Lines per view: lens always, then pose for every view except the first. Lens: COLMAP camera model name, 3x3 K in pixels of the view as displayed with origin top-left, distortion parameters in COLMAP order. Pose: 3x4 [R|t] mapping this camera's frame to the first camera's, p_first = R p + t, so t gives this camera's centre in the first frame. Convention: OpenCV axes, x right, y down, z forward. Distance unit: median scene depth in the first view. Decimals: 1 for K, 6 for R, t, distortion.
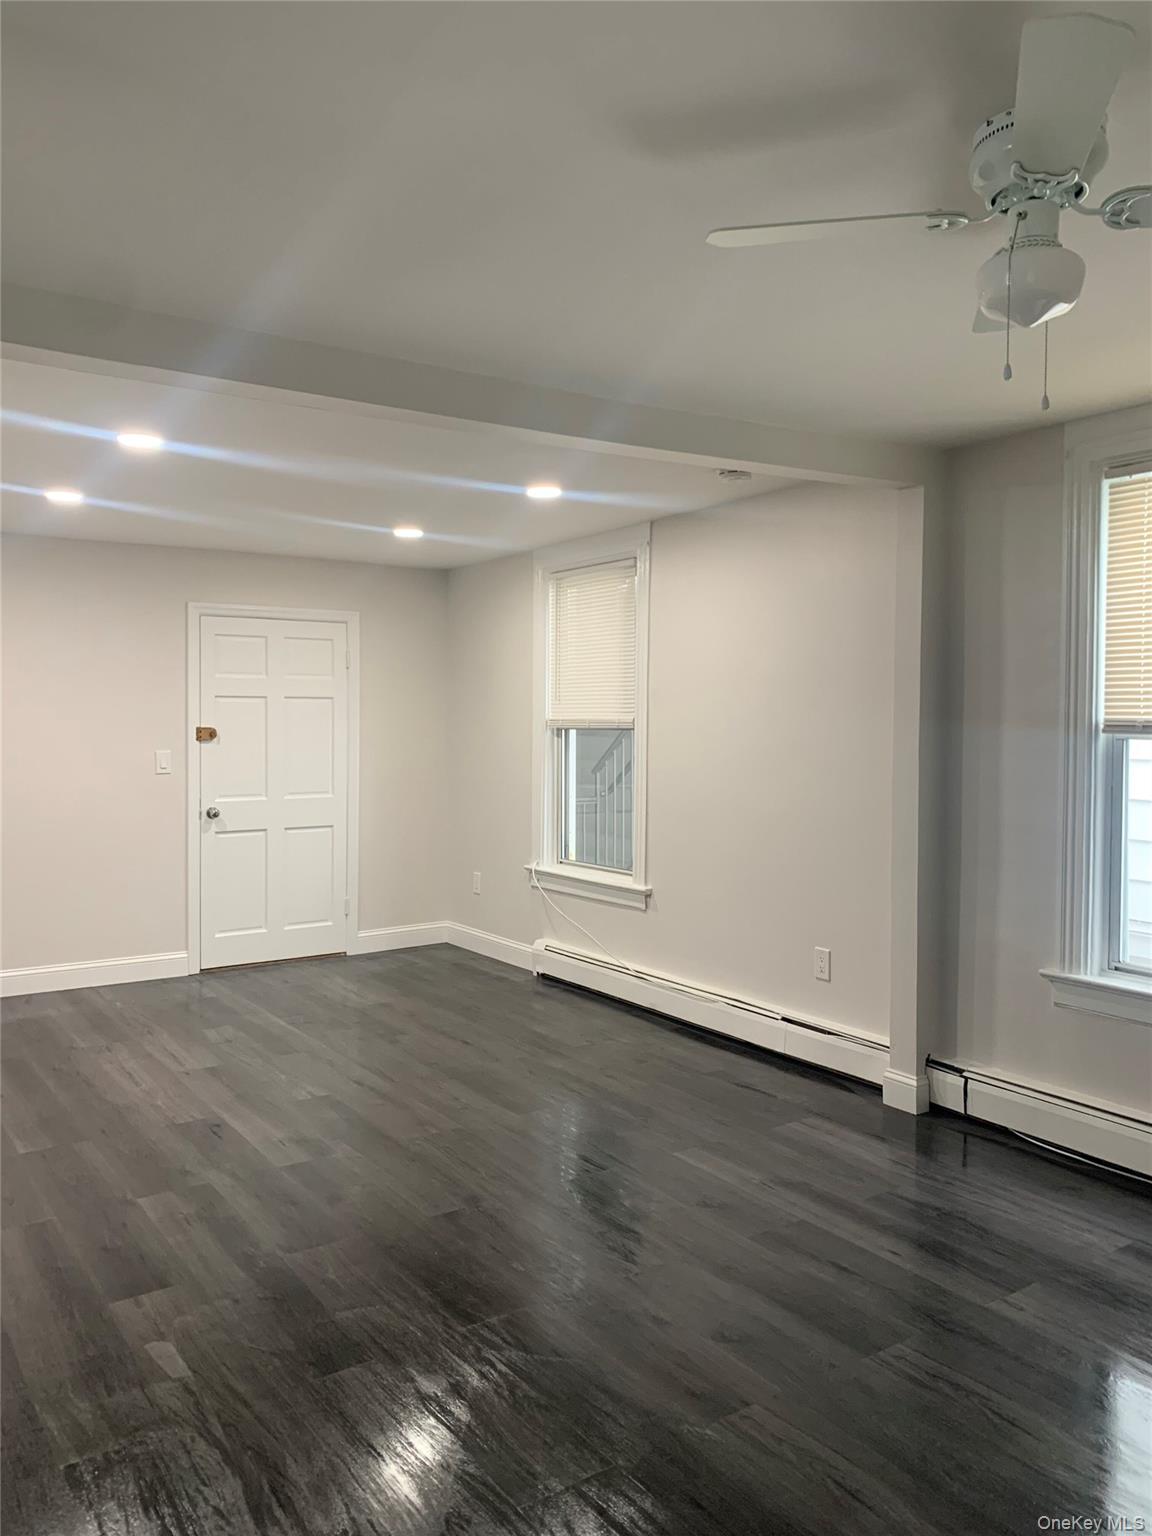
lens RADIAL K [[1218.8, 0, 589.2], [0, 1218.8, 764.5], [0, 0, 1]] dist [0.053955, -0.002321]
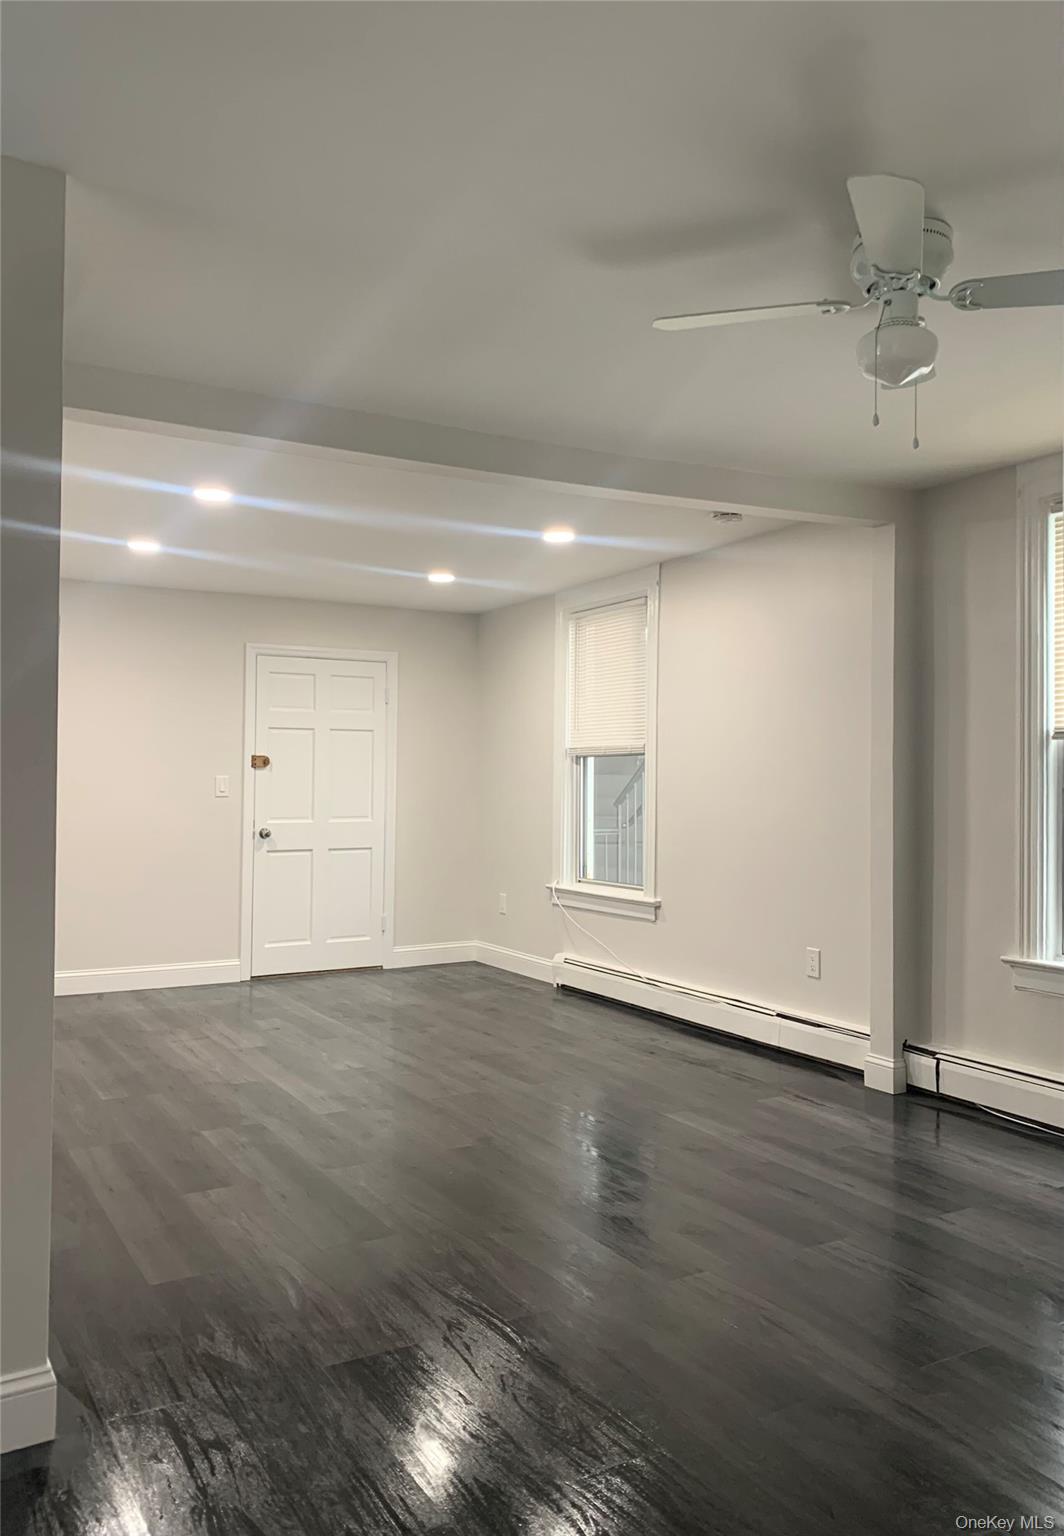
lens RADIAL K [[1243.7, 0, 532.0], [0, 1243.7, 768.0], [0, 0, 1]] dist [0.079598, -0.003481]
pose [[0.996575, 0.002202, -0.082661, 0.037780], [-0.006332, 0.998743, -0.049733, 0.052983], [0.082447, 0.050086, 0.995336, -0.151831]]
